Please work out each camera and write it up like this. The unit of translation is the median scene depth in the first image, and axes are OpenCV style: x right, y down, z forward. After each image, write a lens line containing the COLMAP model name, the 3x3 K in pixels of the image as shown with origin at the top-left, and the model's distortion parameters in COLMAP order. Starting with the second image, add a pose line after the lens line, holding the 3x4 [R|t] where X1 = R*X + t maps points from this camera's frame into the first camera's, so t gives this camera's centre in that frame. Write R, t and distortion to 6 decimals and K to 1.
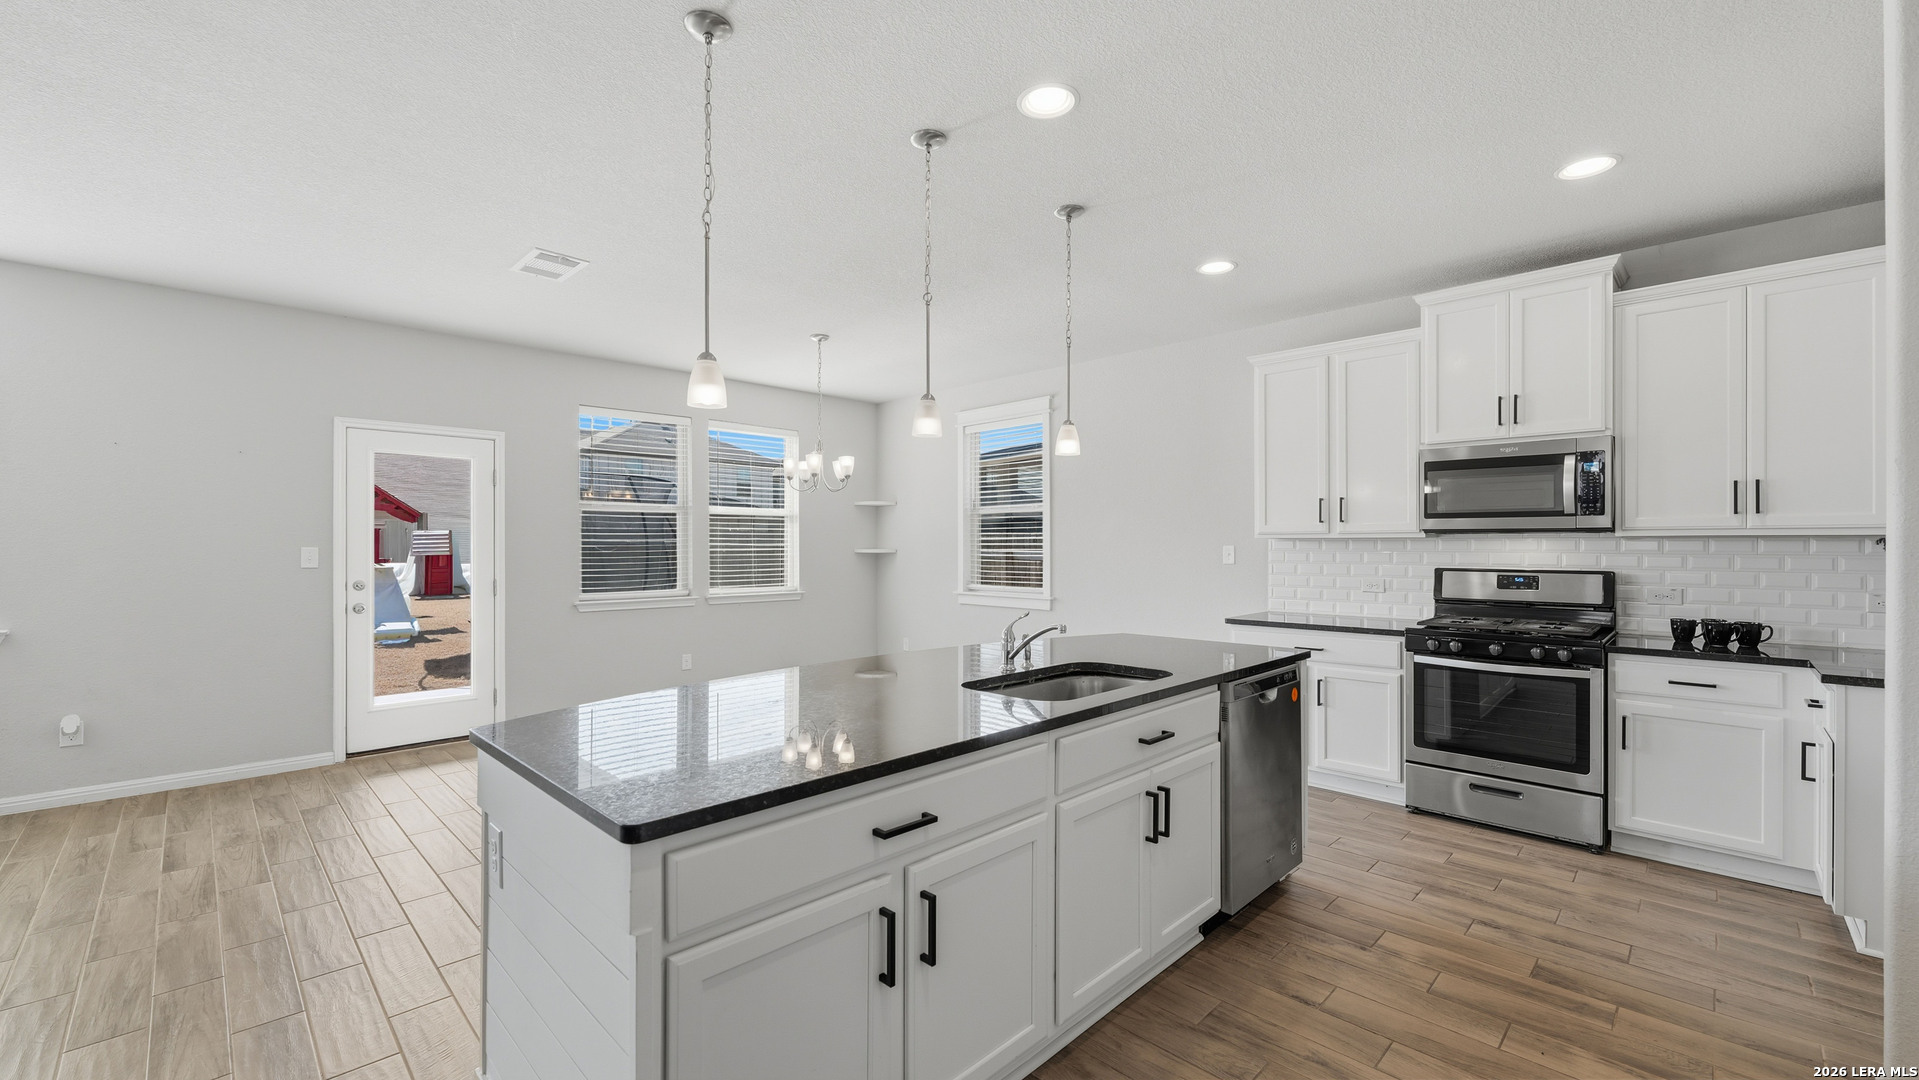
lens RADIAL K [[767.7, 0, 955.7], [0, 767.7, 542.8], [0, 0, 1]] dist [-0.006119, 0.000357]
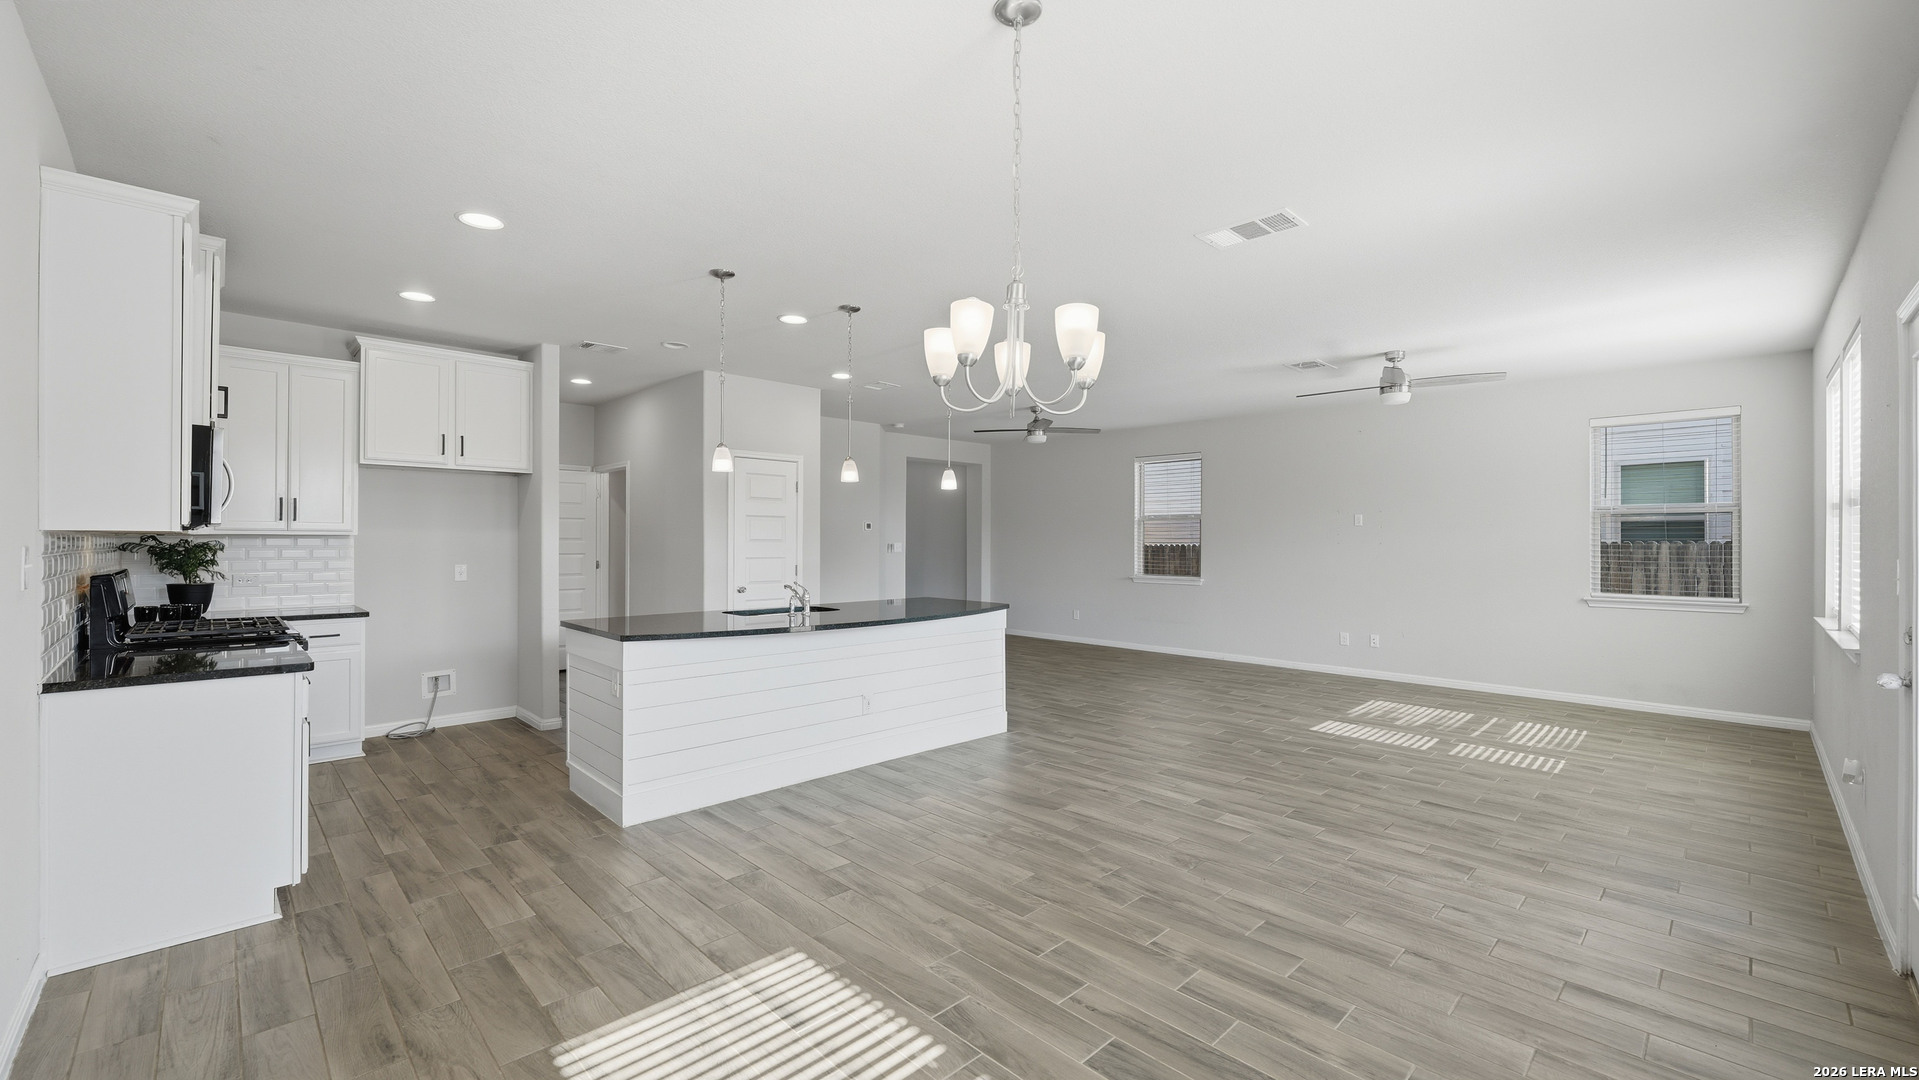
lens RADIAL K [[767.7, 0, 954.7], [0, 767.7, 537.9], [0, 0, 1]] dist [-0.006119, 0.000357]
pose [[-0.999868, -0.005599, 0.015231, -0.191447], [-0.005694, 0.999964, -0.006240, -0.002264], [-0.015195, -0.006326, -0.999865, 1.735297]]
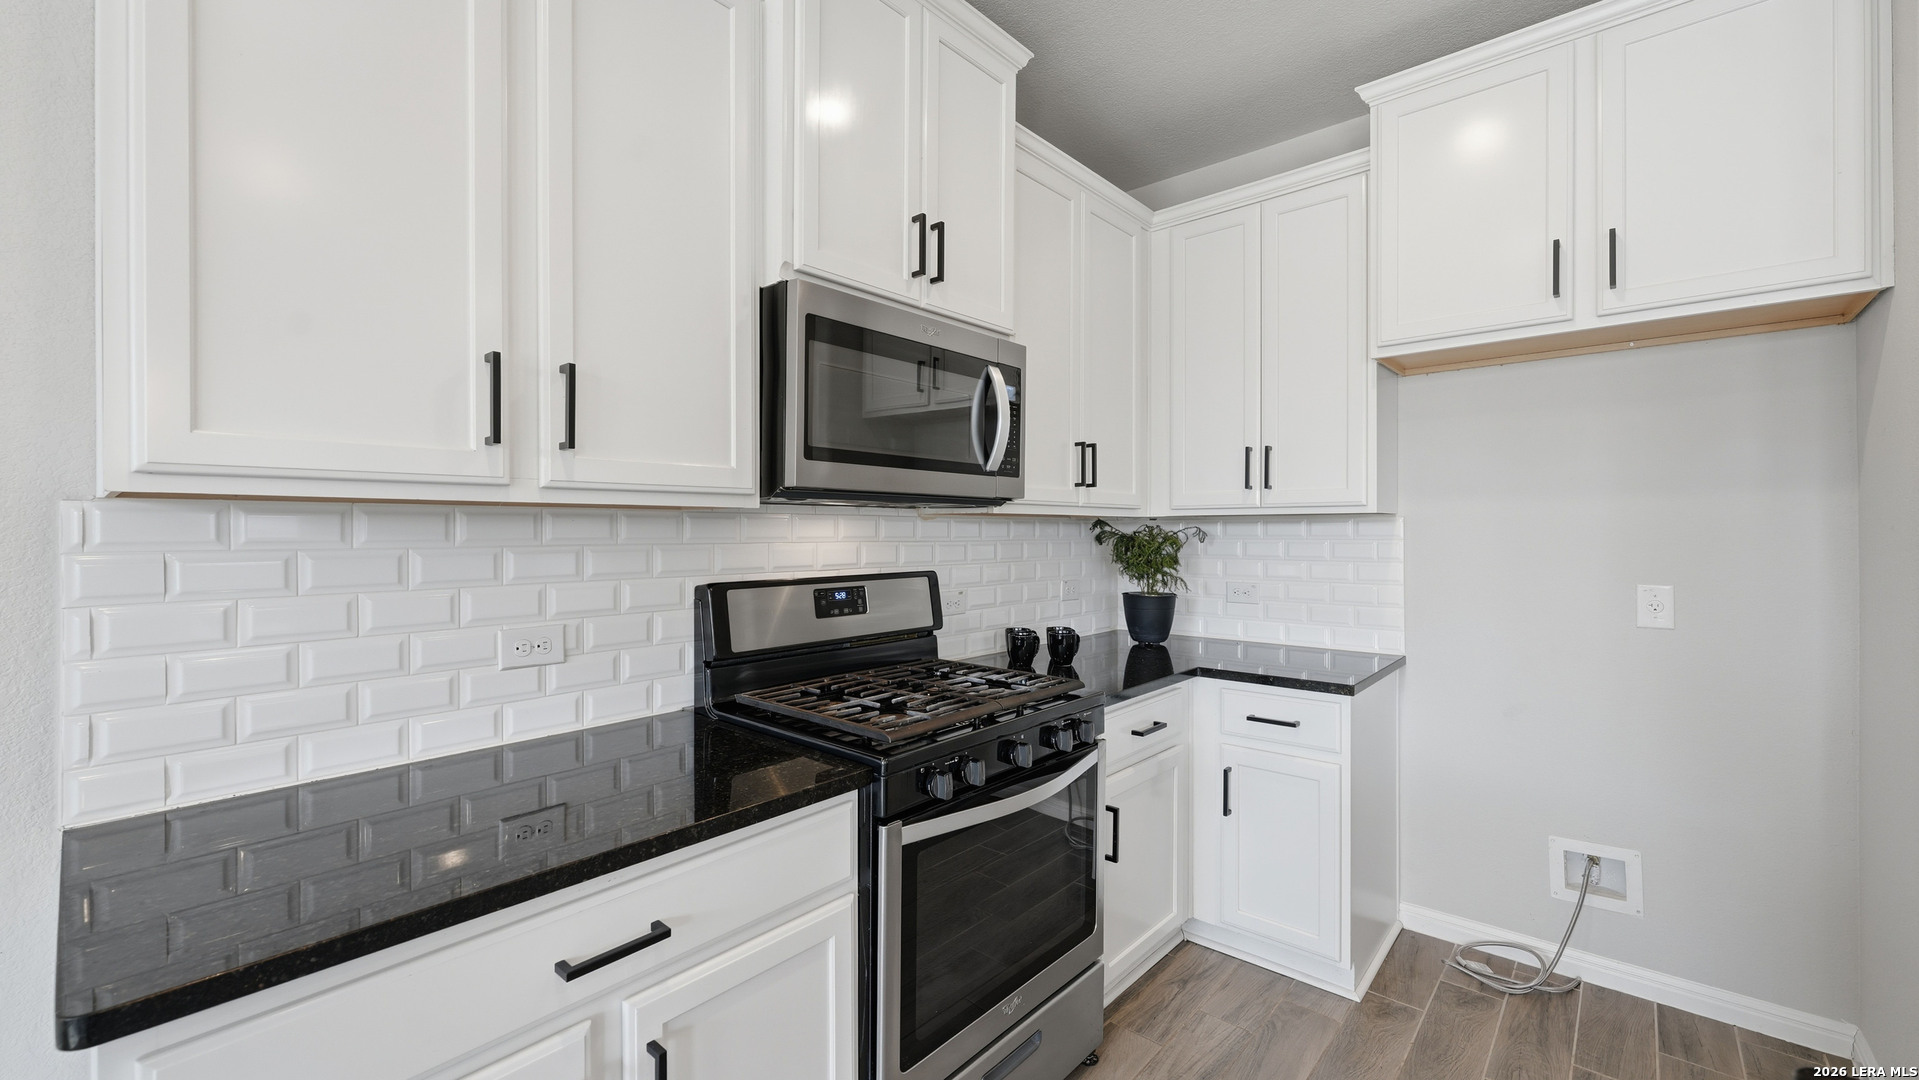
lens RADIAL K [[767.7, 0, 953.3], [0, 767.7, 533.5], [0, 0, 1]] dist [-0.006119, 0.000357]
pose [[-0.056224, -0.000841, 0.998418, 0.210242], [0.001325, 0.999999, 0.000917, 0.005763], [-0.998417, 0.001374, -0.056223, 0.901347]]
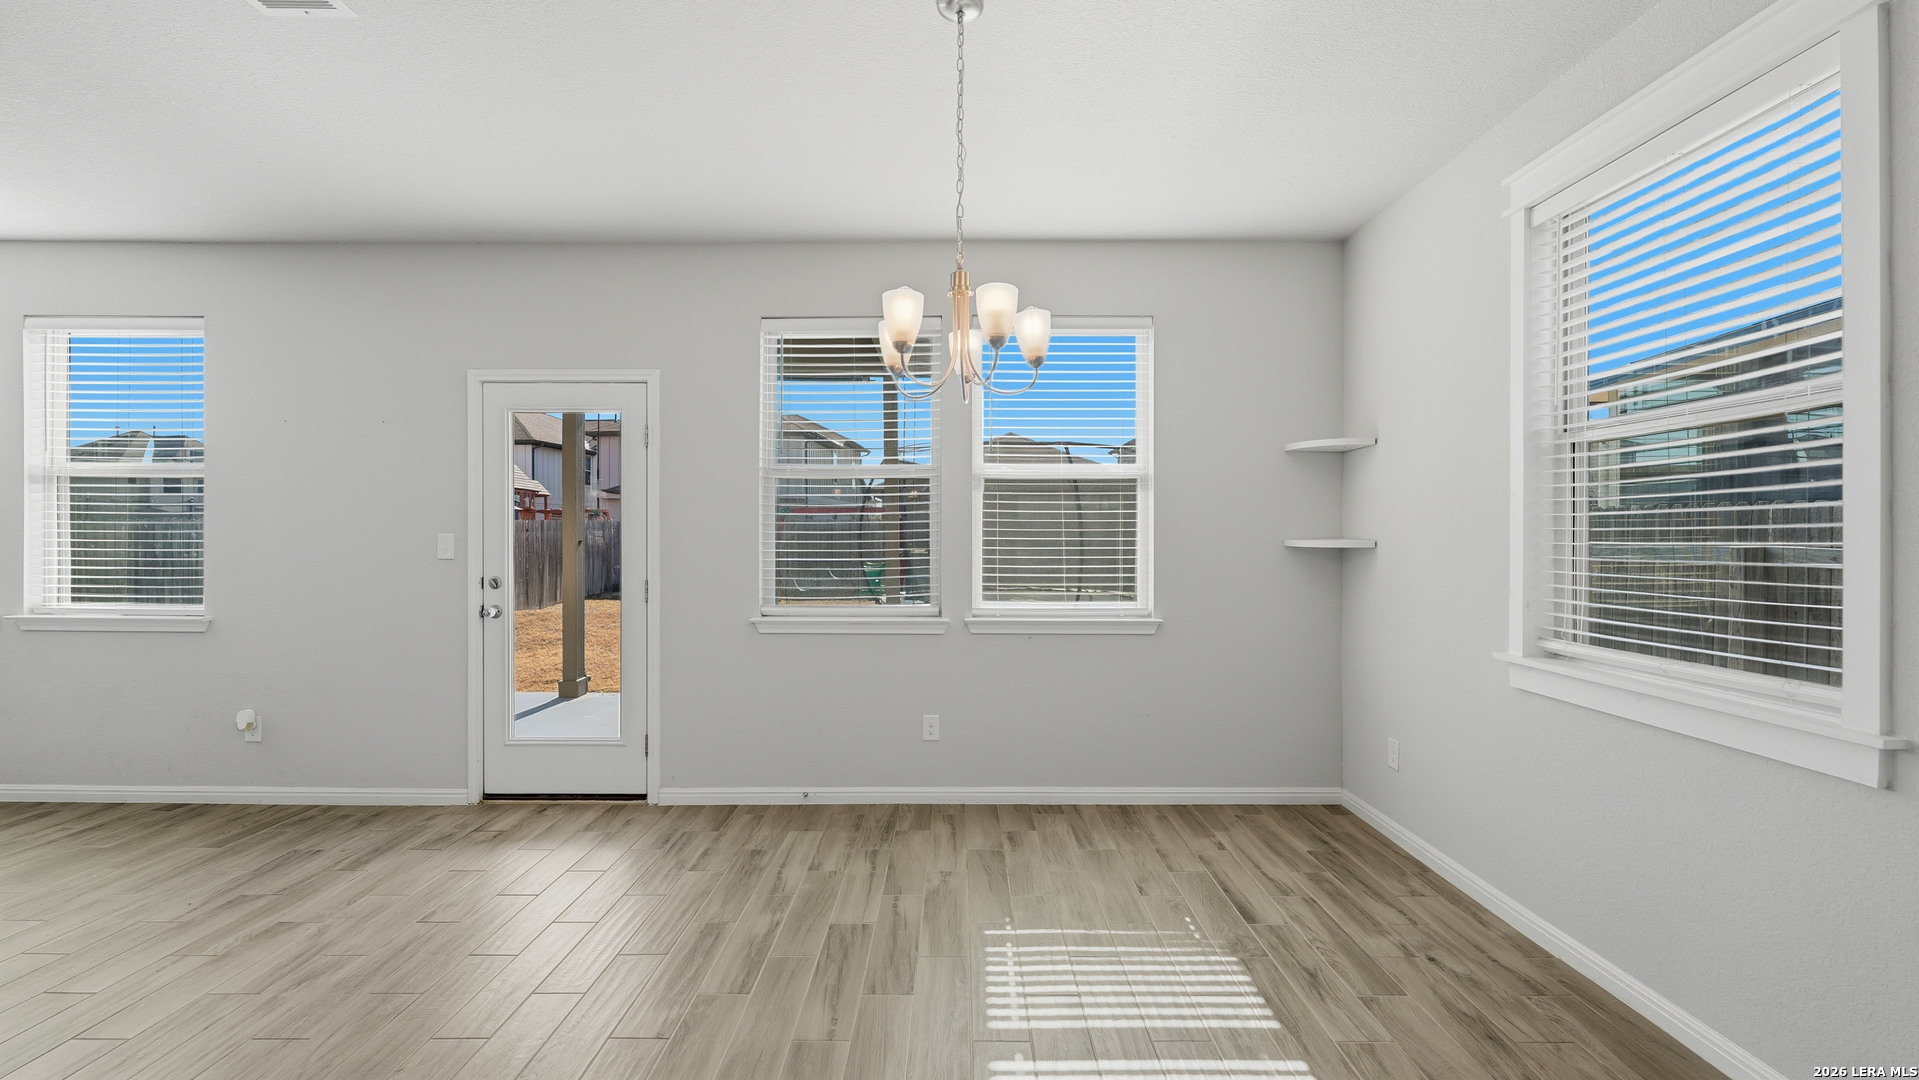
lens RADIAL K [[767.7, 0, 954.5], [0, 767.7, 535.7], [0, 0, 1]] dist [-0.006119, 0.000357]
pose [[0.701741, 0.004403, -0.712419, 0.129597], [0.002319, 0.999961, 0.008464, 0.002549], [0.712428, -0.007592, 0.701704, 0.903762]]
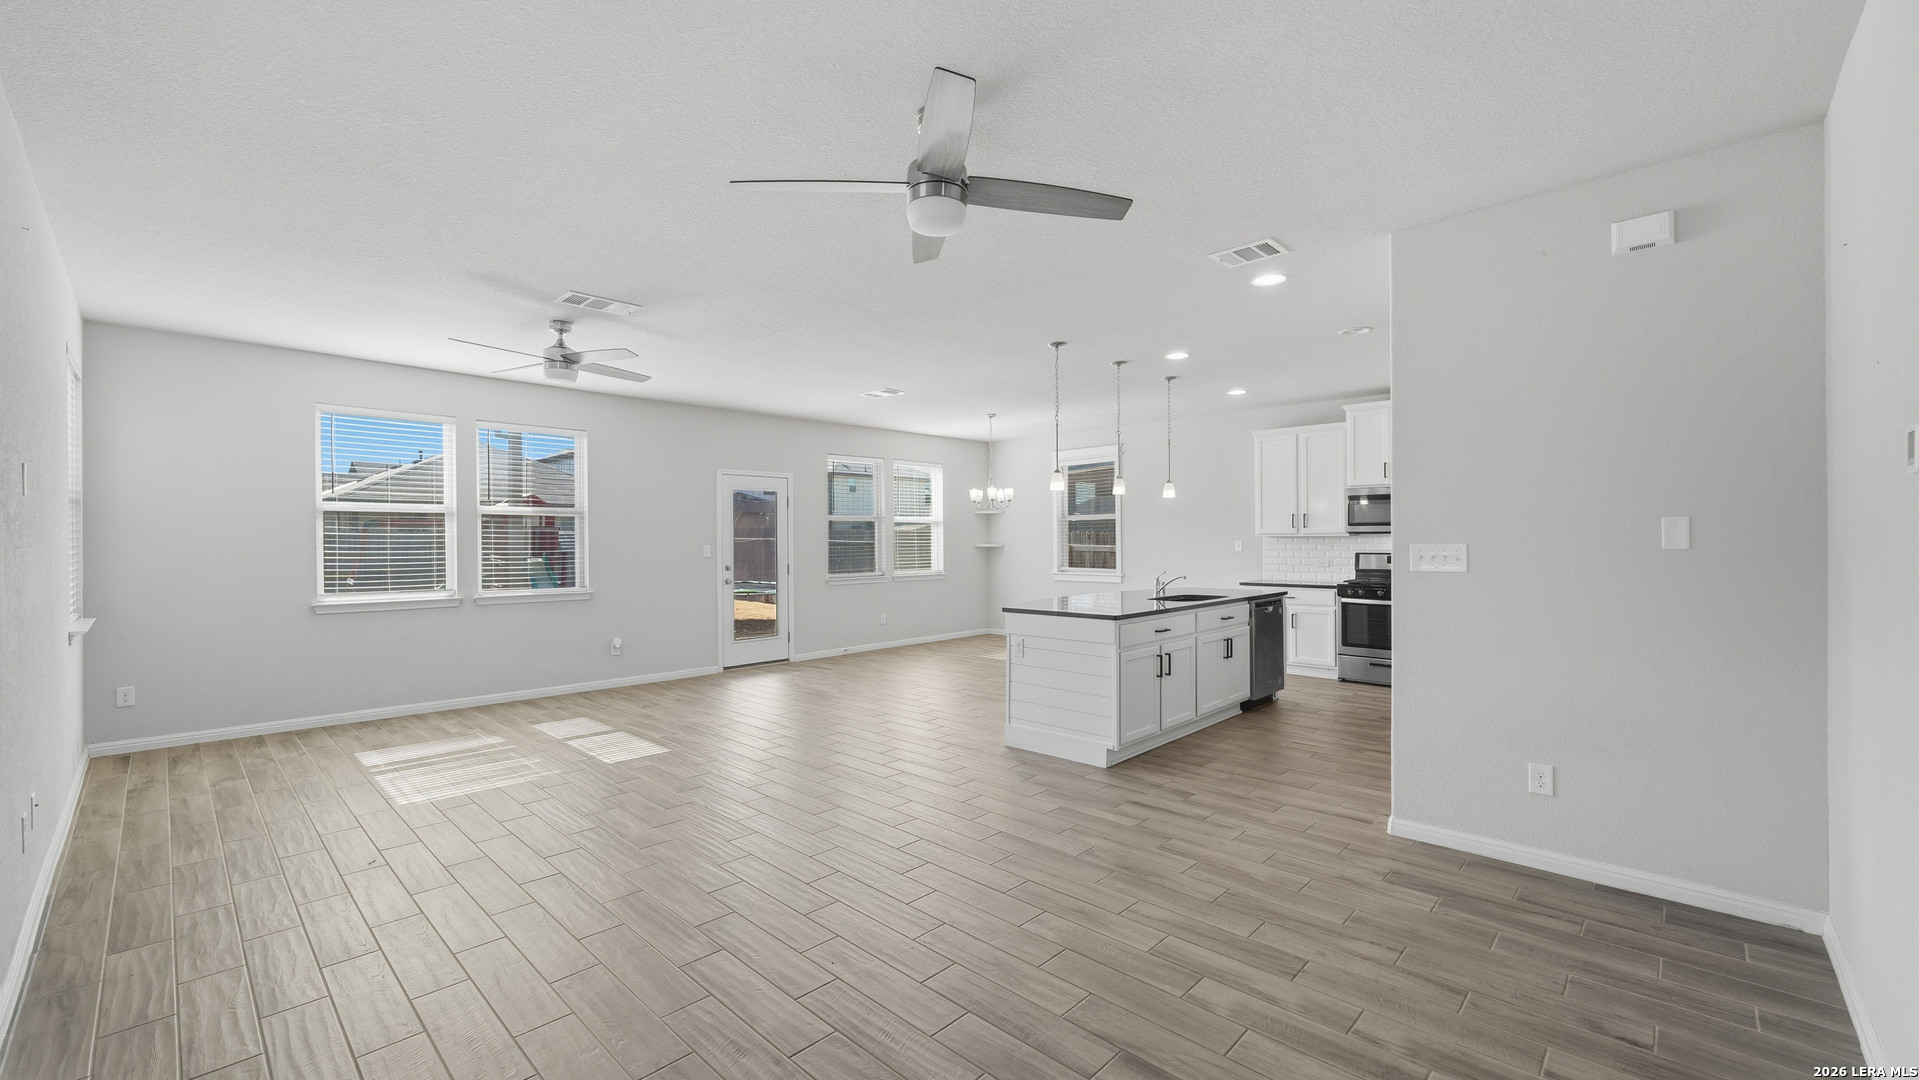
lens RADIAL K [[767.7, 0, 952.7], [0, 767.7, 537.9], [0, 0, 1]] dist [-0.006119, 0.000357]
pose [[0.999779, -0.006725, 0.019923, -0.367331], [0.006686, 0.999976, 0.002048, -0.012194], [-0.019937, -0.001914, 0.999799, -0.802949]]
